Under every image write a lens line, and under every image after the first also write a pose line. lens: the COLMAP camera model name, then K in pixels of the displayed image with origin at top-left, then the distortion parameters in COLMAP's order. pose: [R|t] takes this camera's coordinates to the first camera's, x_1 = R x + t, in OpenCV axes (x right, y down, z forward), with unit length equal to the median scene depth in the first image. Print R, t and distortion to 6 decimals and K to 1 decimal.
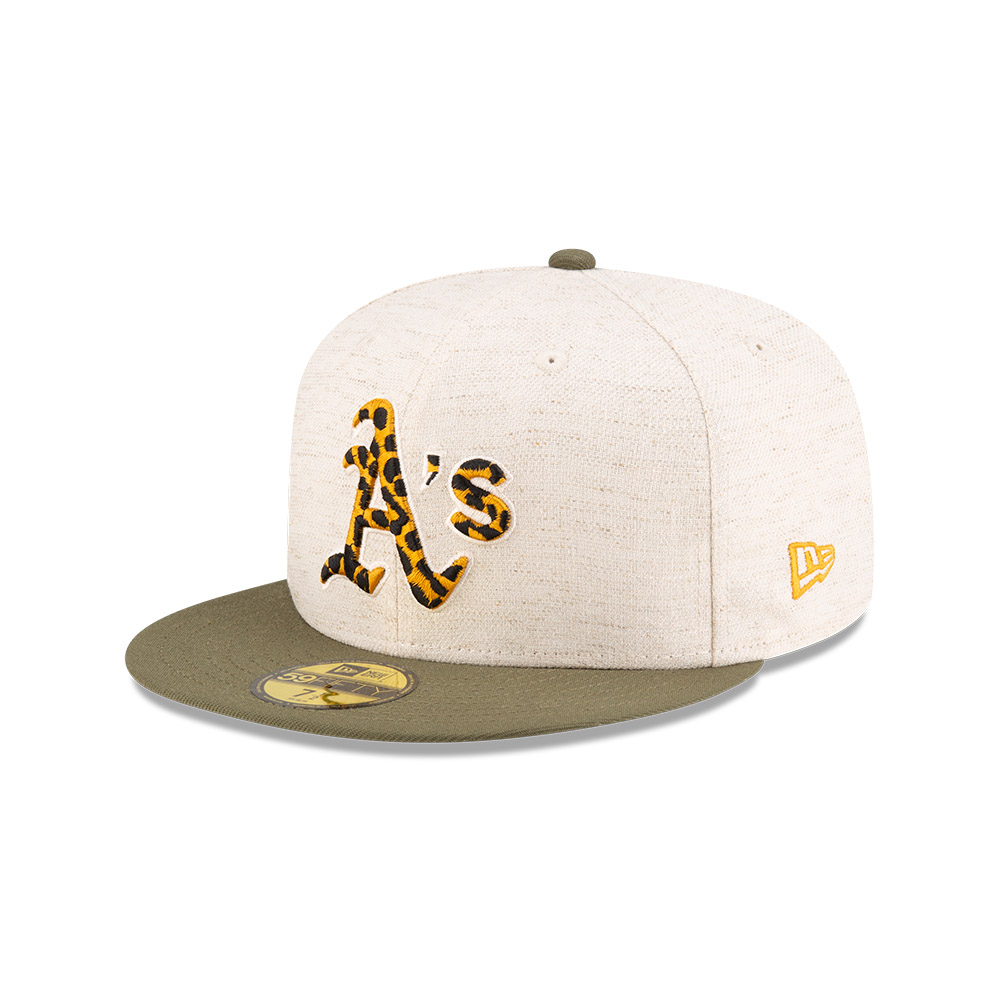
lens RADIAL K [[2264.1, 0, 500.0], [0, 2264.1, 500.0], [0, 0, 1]] dist [0.005831, -0.055906]
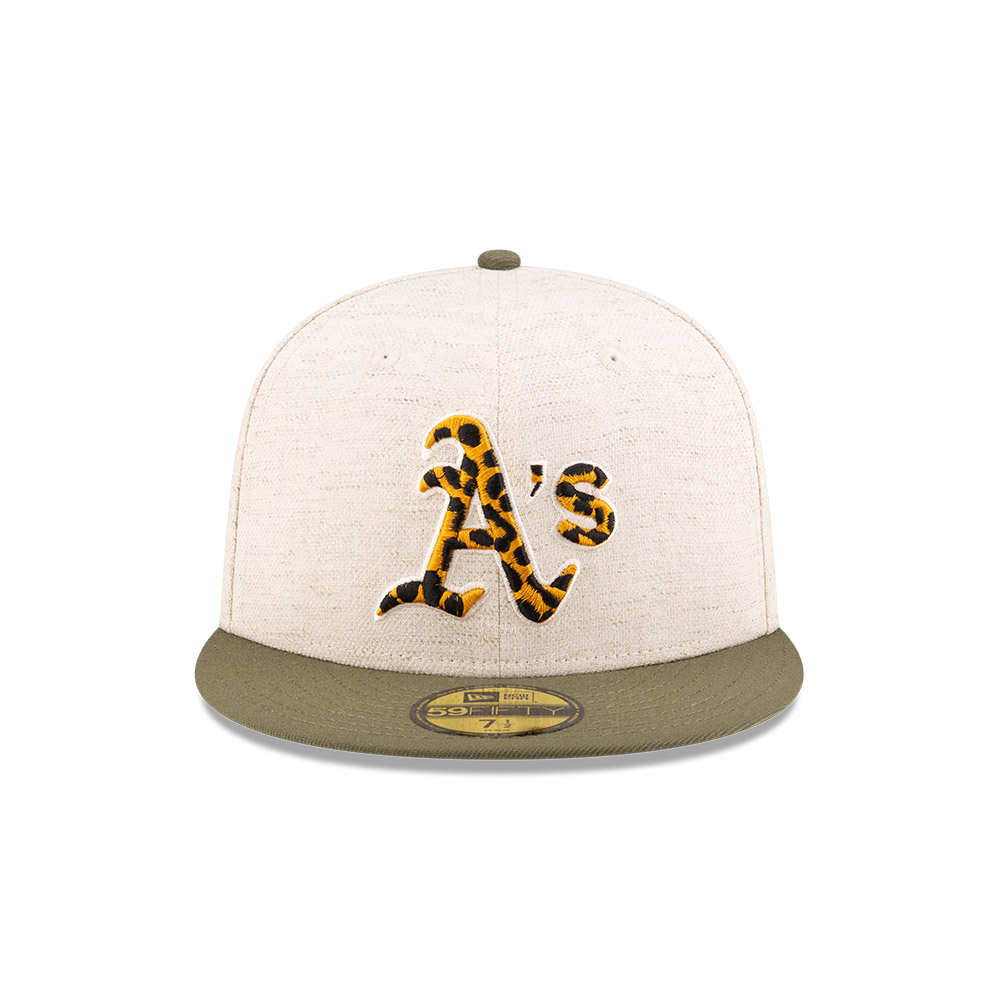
lens RADIAL K [[2264.1, 0, 500.0], [0, 2264.1, 500.0], [0, 0, 1]] dist [0.005831, -0.055906]
pose [[0.880727, -0.126575, 0.456397, -0.487322], [0.124775, 0.991595, 0.034221, -0.040162], [-0.456892, 0.026808, 0.889118, 0.137475]]
